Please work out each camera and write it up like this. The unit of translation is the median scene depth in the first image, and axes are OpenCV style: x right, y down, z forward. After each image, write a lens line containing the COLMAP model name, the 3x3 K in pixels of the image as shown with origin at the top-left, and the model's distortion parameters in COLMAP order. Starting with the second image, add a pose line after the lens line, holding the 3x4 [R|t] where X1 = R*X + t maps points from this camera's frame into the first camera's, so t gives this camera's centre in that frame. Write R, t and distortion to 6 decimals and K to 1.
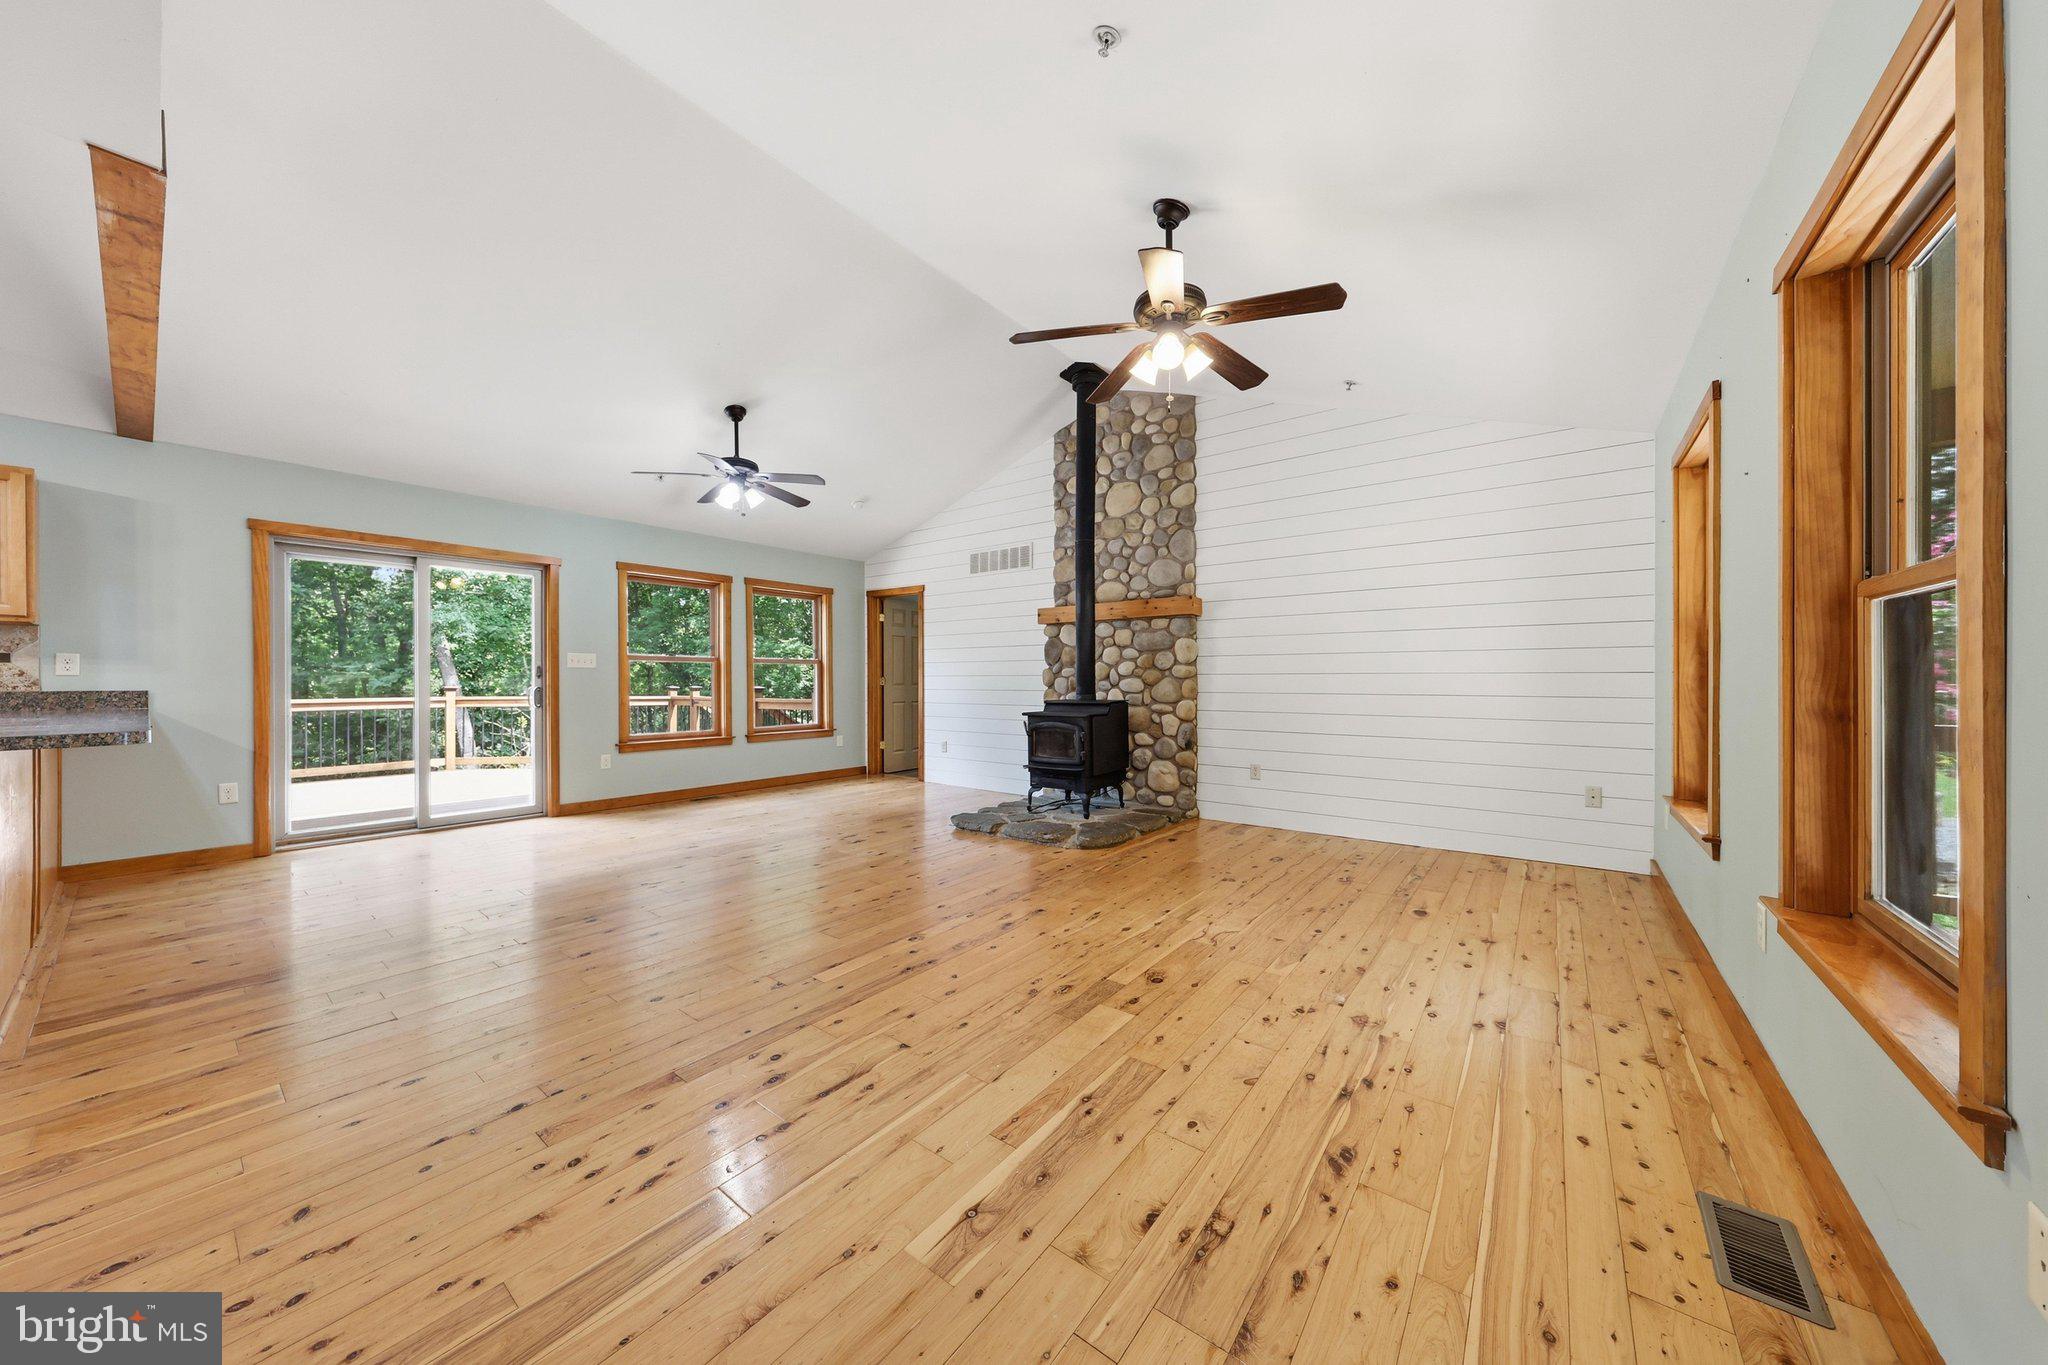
lens RADIAL K [[690.2, 0, 1024.0], [0, 690.2, 682.5], [0, 0, 1]] dist [-0.000101, -0.000051]
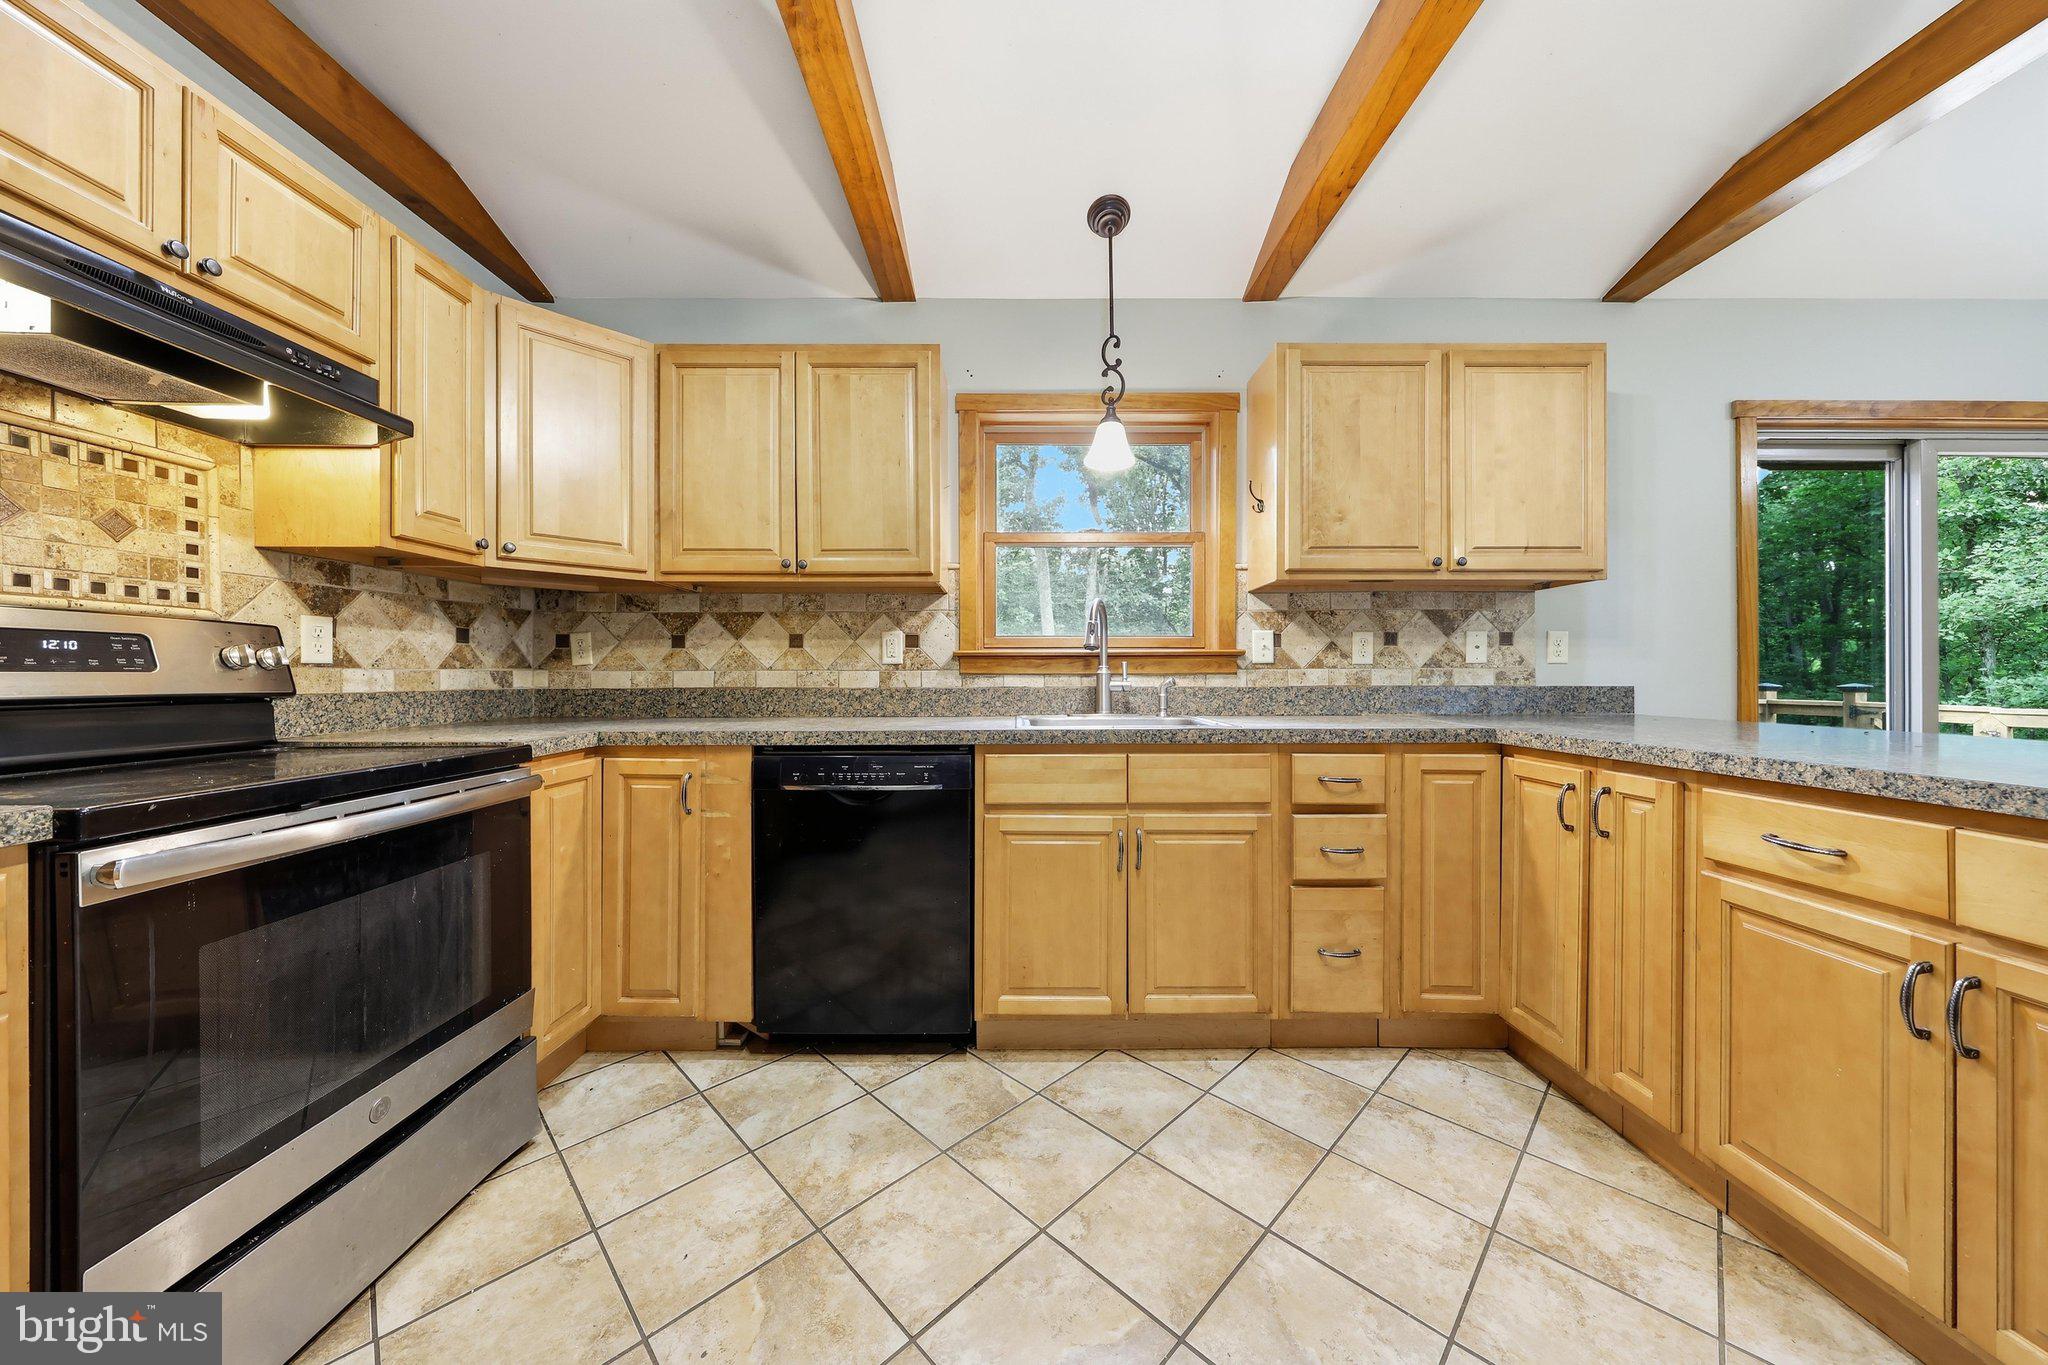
lens RADIAL K [[690.2, 0, 1024.0], [0, 690.2, 682.5], [0, 0, 1]] dist [-0.000101, -0.000051]
pose [[0.618664, 0.009687, -0.785596, -0.677429], [-0.005068, 0.999952, 0.008339, 0.003103], [0.785640, -0.001178, 0.618683, 0.095886]]
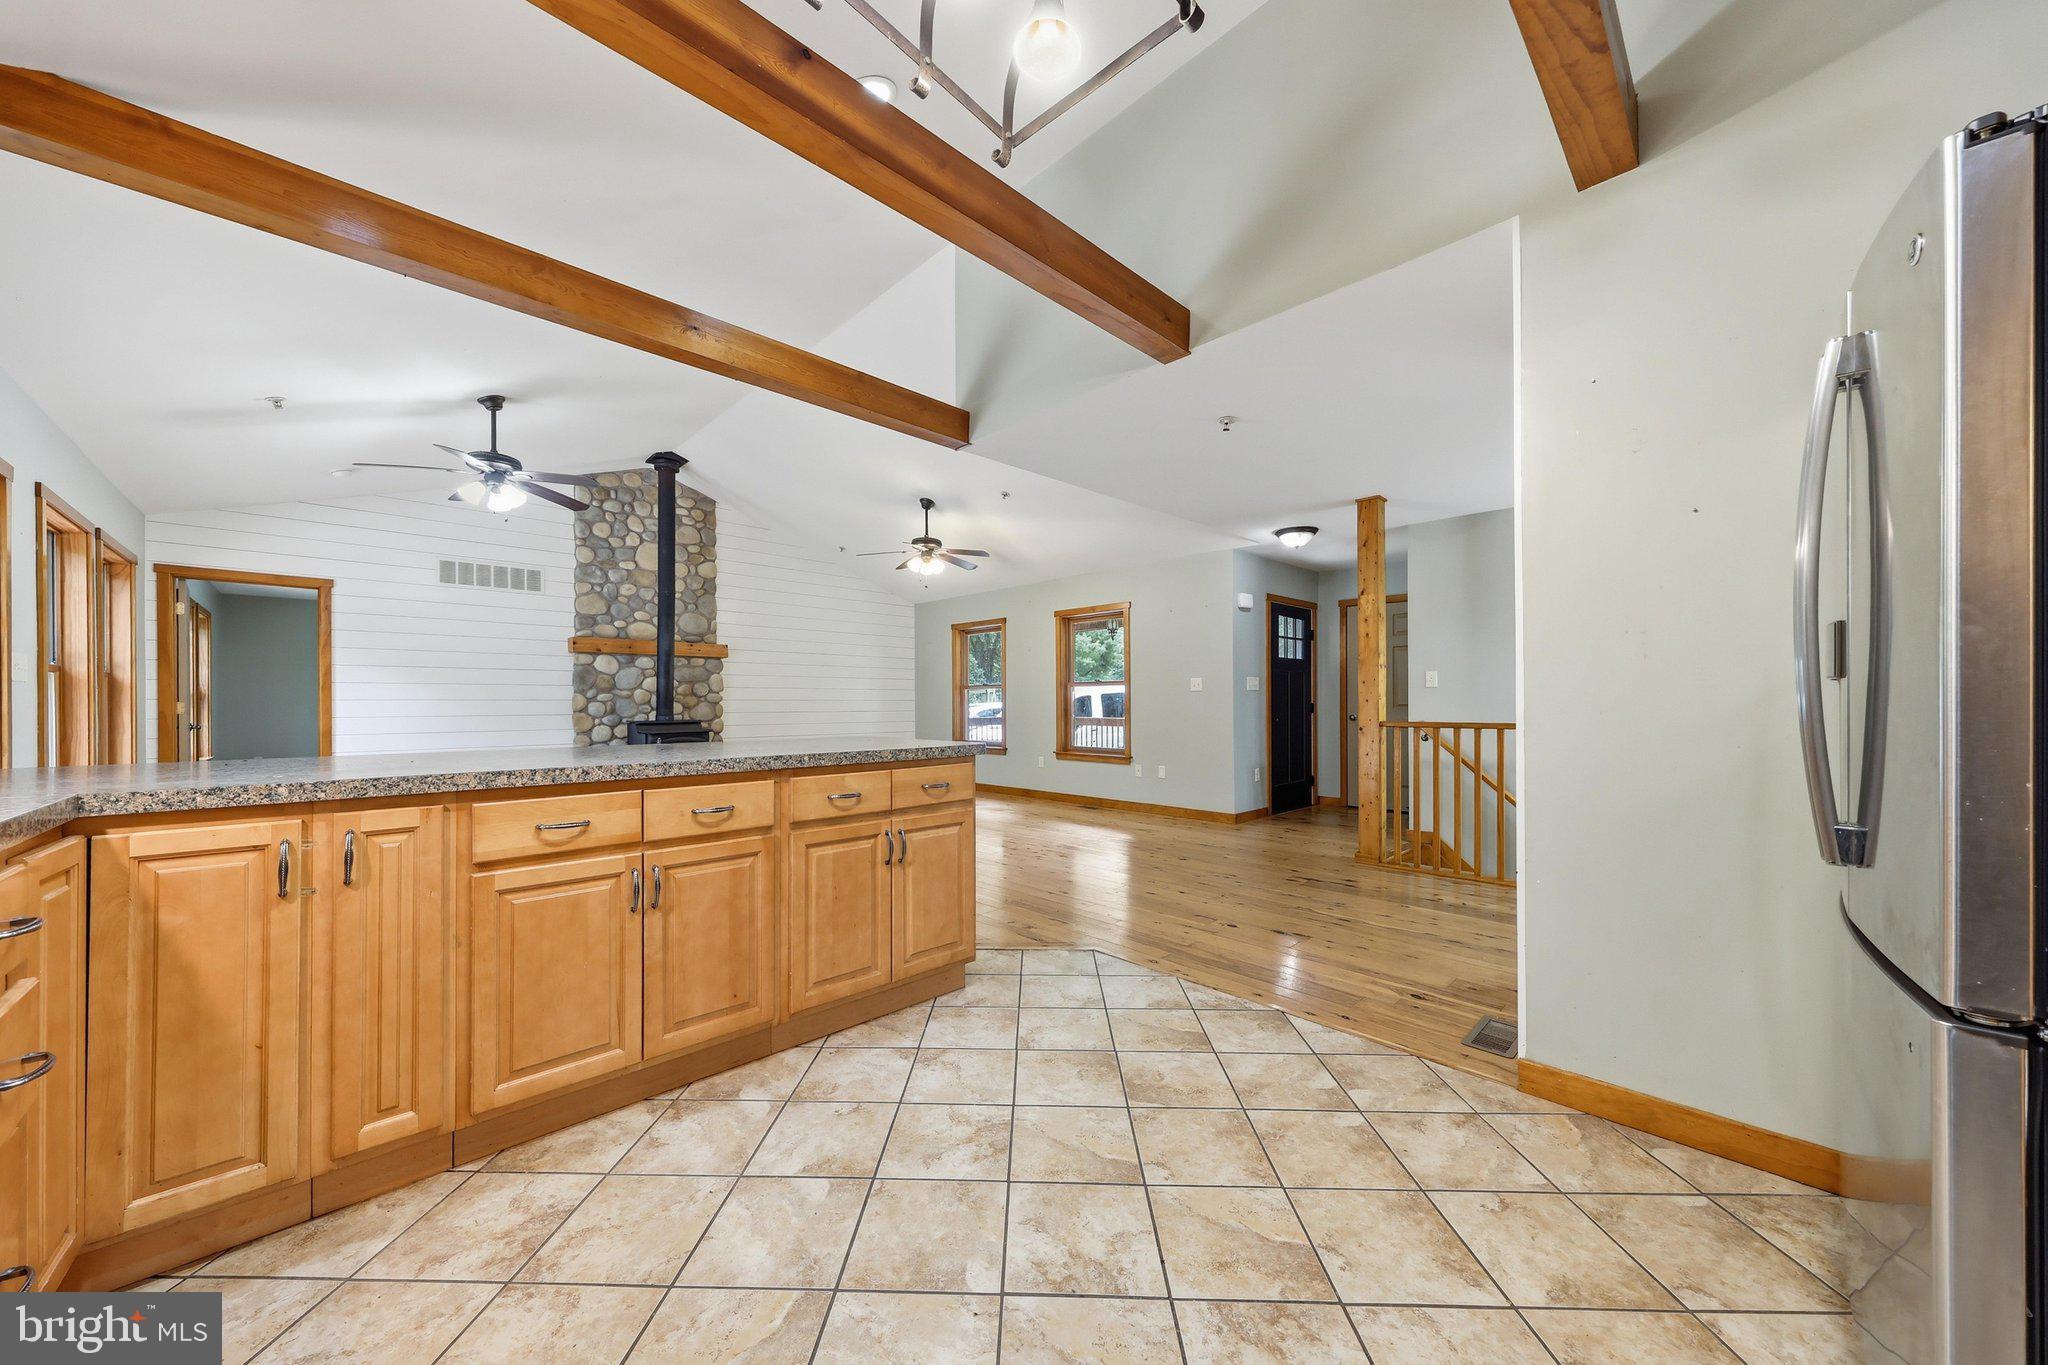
lens RADIAL K [[690.2, 0, 1024.0], [0, 690.2, 682.5], [0, 0, 1]] dist [-0.000101, -0.000051]
pose [[0.149341, 0.030848, 0.988304, -1.019349], [0.005206, 0.999475, -0.031984, 0.000419], [-0.988772, 0.009921, 0.149102, 0.174600]]
